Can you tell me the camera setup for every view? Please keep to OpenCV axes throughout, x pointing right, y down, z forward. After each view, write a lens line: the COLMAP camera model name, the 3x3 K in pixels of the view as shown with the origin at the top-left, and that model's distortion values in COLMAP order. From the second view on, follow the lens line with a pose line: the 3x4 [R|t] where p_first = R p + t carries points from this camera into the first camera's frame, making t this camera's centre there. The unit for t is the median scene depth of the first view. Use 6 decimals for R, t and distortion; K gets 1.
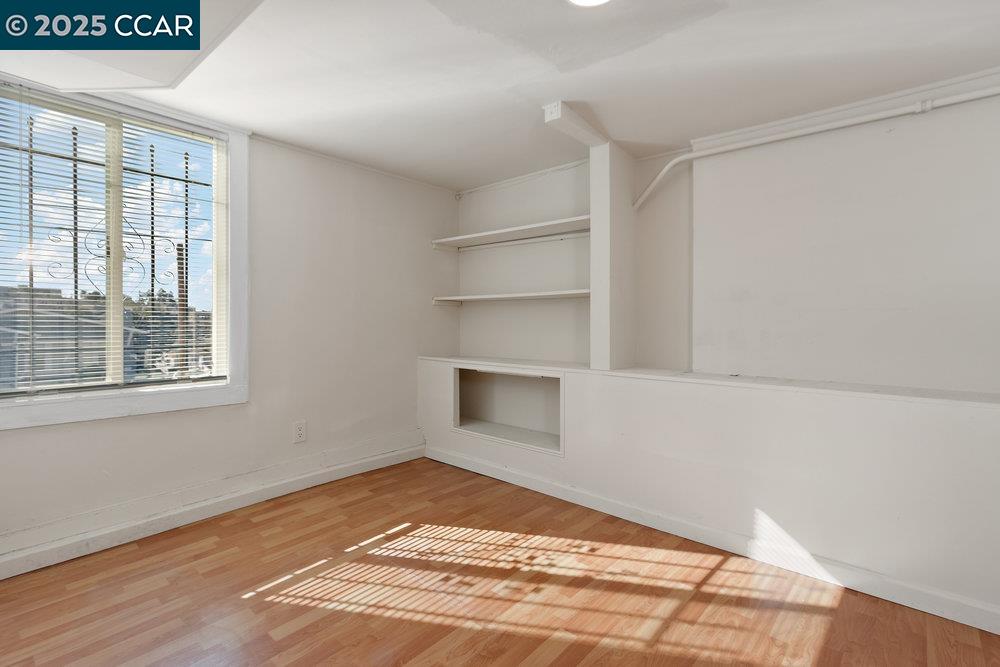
lens RADIAL K [[467.8, 0, 498.9], [0, 467.8, 321.7], [0, 0, 1]] dist [0.002347, 0.000095]
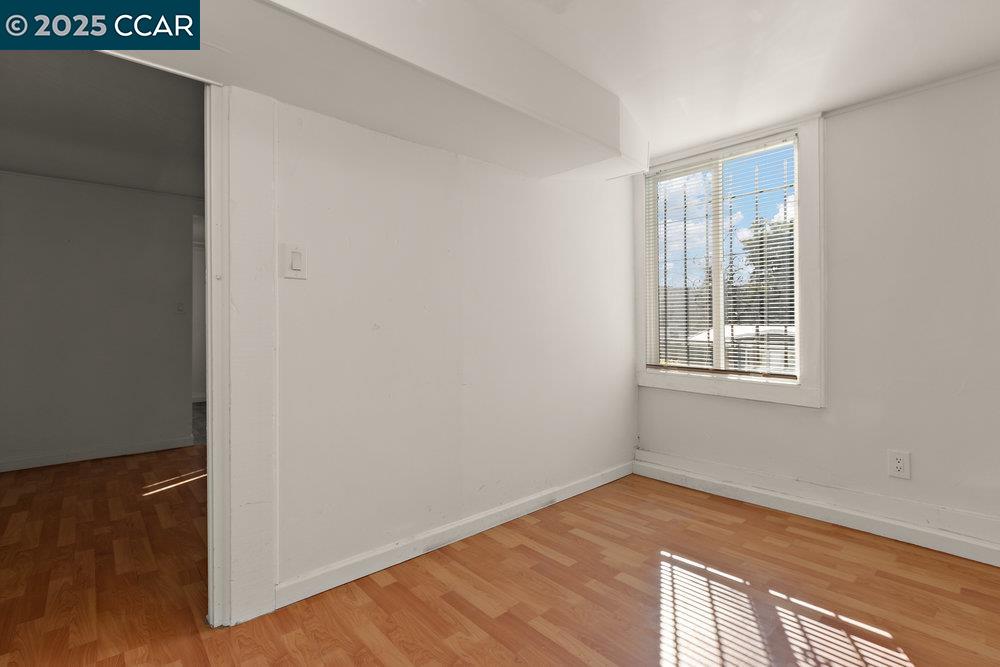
lens RADIAL K [[467.8, 0, 498.9], [0, 467.8, 321.7], [0, 0, 1]] dist [0.002347, 0.000095]
pose [[-0.131243, 0.000009, -0.991350, 0.544195], [0.004219, 0.999991, -0.000549, 0.000364], [0.991341, -0.004254, -0.131241, 0.589369]]
